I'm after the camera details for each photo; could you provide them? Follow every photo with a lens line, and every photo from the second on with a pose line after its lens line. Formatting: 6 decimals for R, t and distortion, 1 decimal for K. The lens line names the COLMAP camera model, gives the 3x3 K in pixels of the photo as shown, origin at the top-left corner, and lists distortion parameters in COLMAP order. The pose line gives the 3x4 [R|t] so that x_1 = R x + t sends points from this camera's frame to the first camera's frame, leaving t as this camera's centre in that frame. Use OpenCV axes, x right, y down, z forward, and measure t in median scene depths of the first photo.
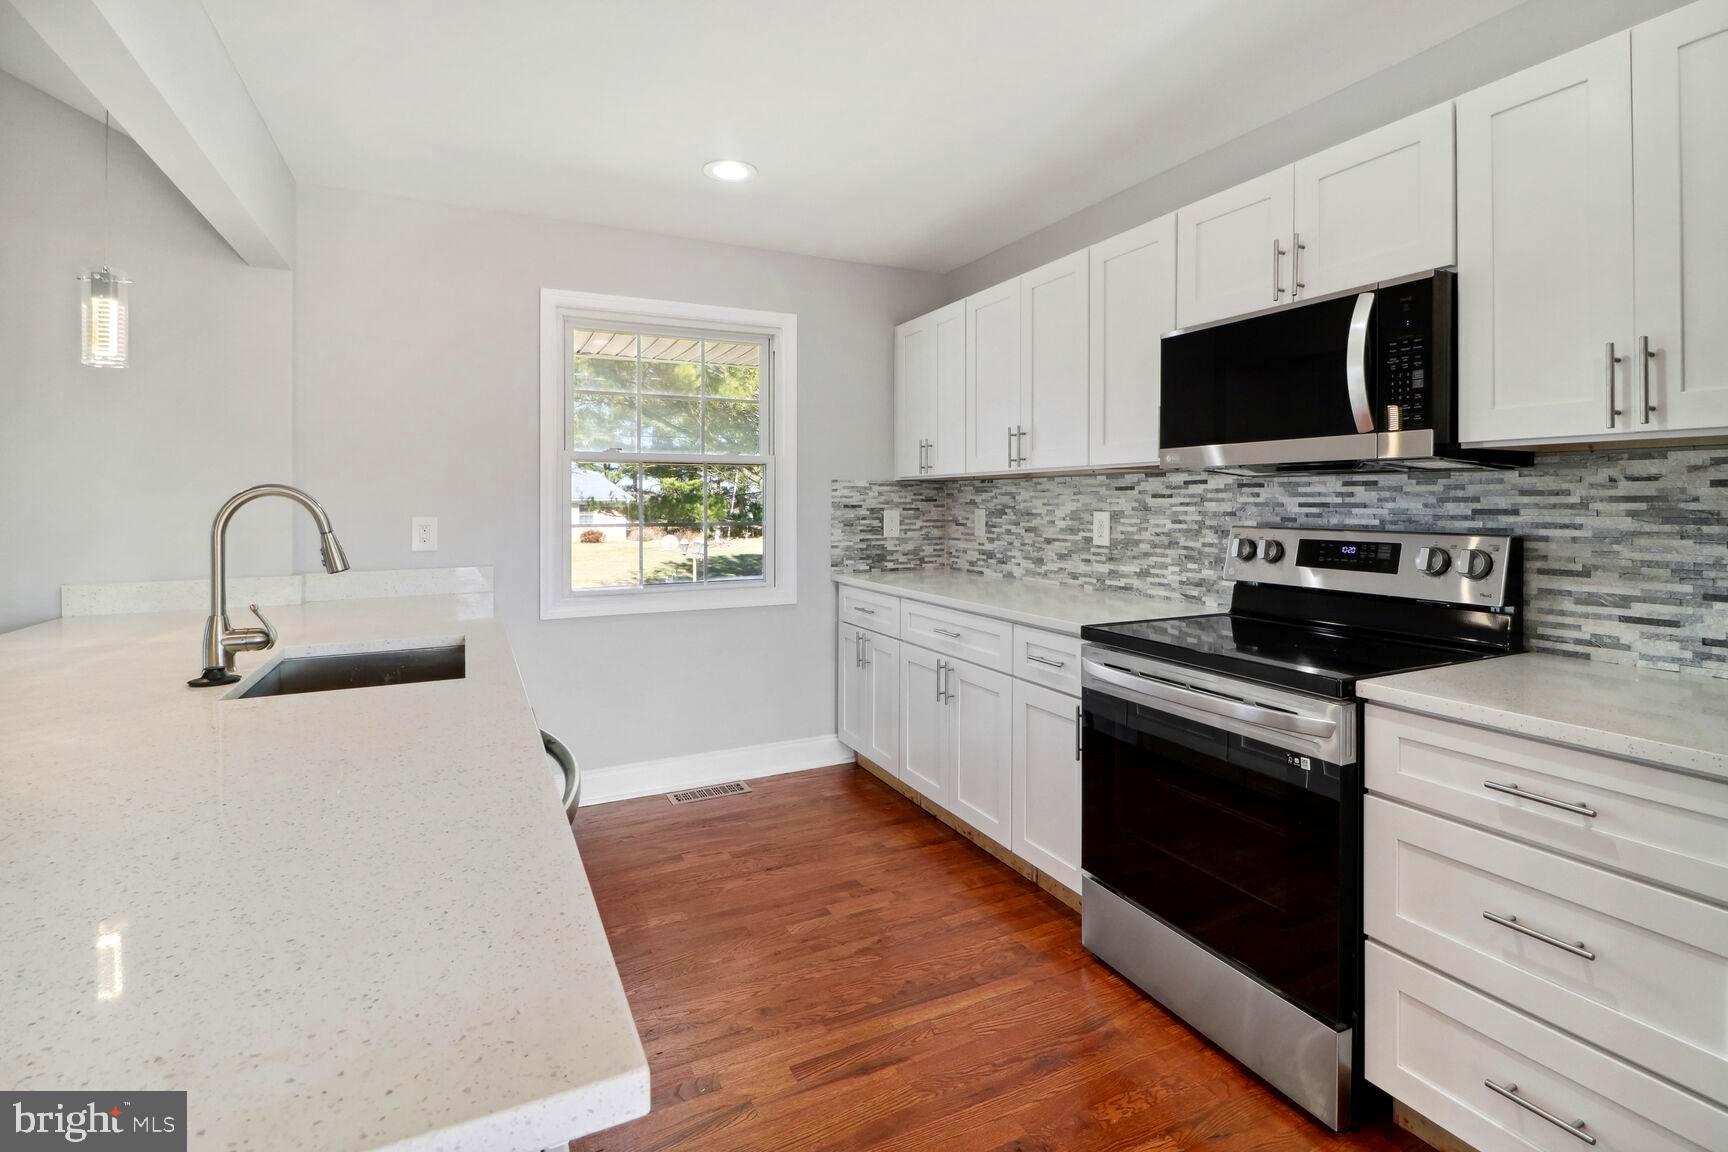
lens RADIAL K [[816.5, 0, 884.2], [0, 816.5, 501.2], [0, 0, 1]] dist [0.005294, -0.001759]
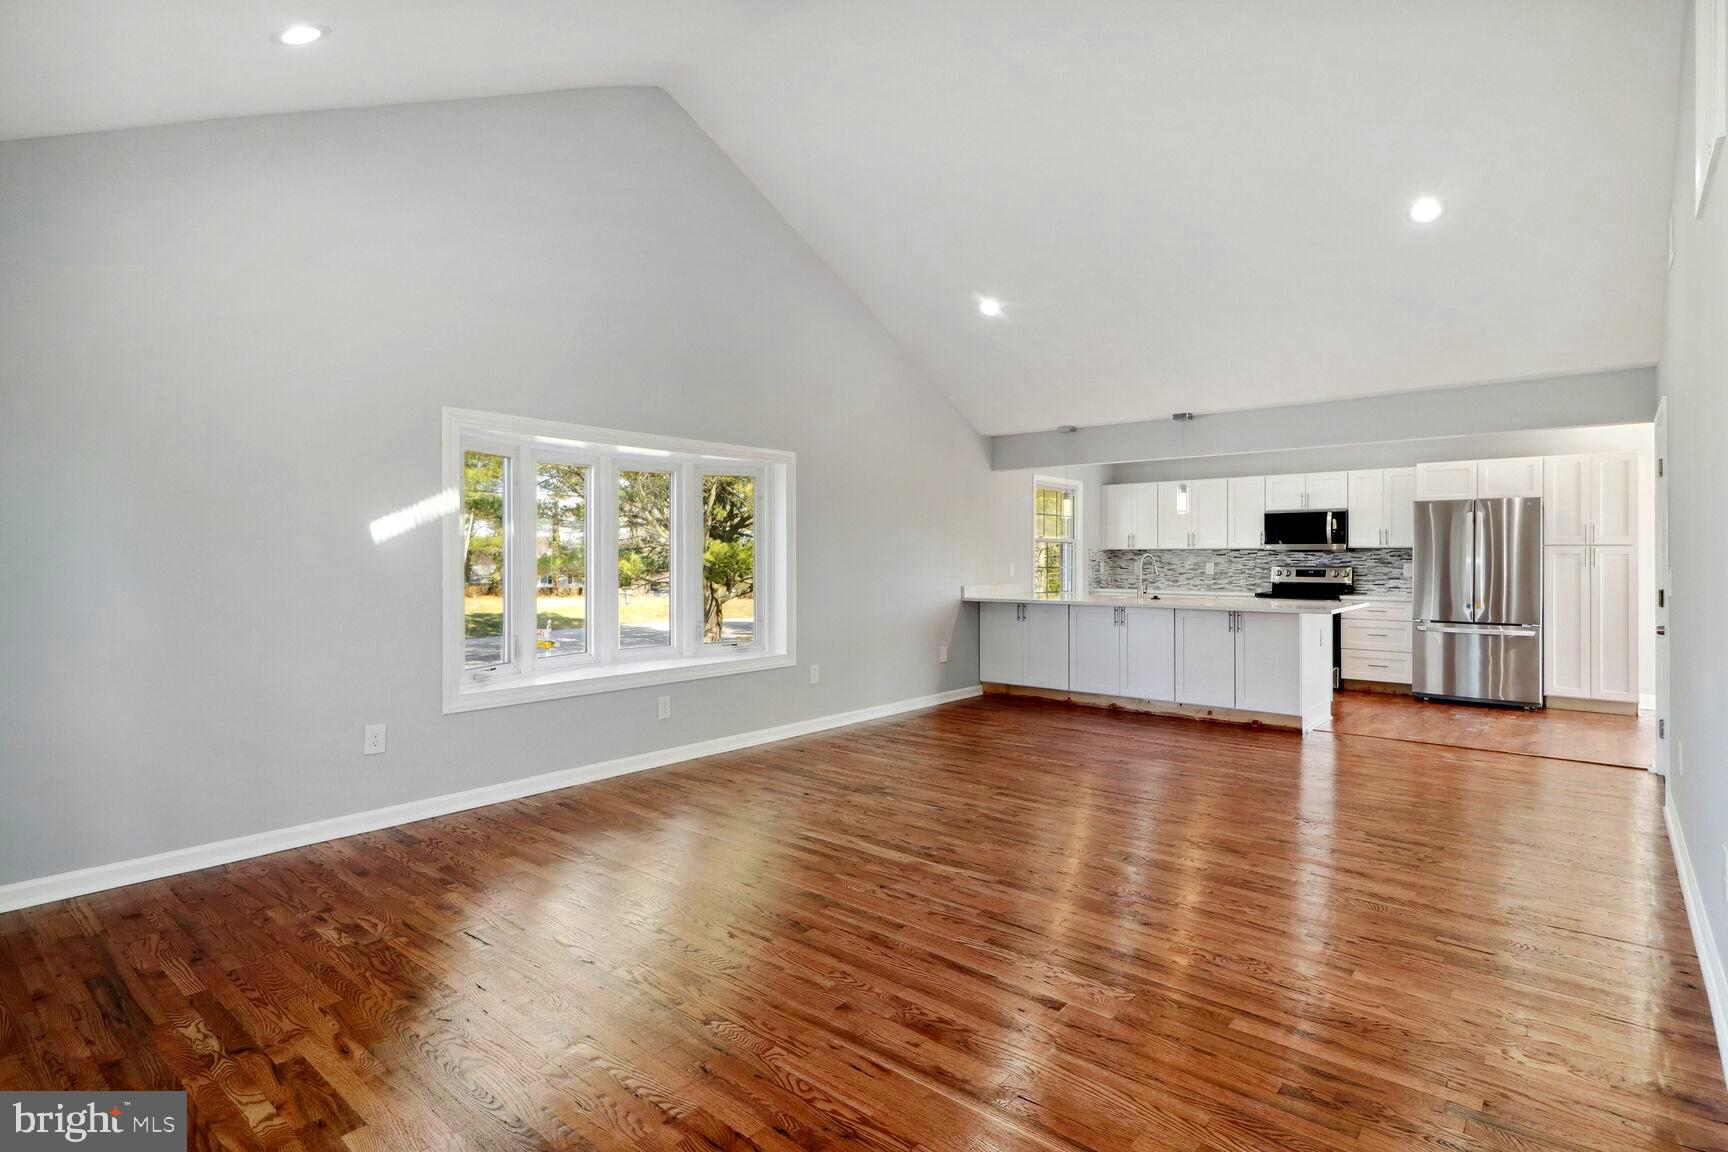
lens RADIAL K [[864.3, 0, 861.1], [0, 864.3, 562.5], [0, 0, 1]] dist [0.001119, -0.000073]
pose [[0.917934, -0.000253, 0.396732, -2.834923], [-0.002690, 0.999973, 0.006863, -0.006833], [-0.396723, -0.007368, 0.917909, -1.795754]]
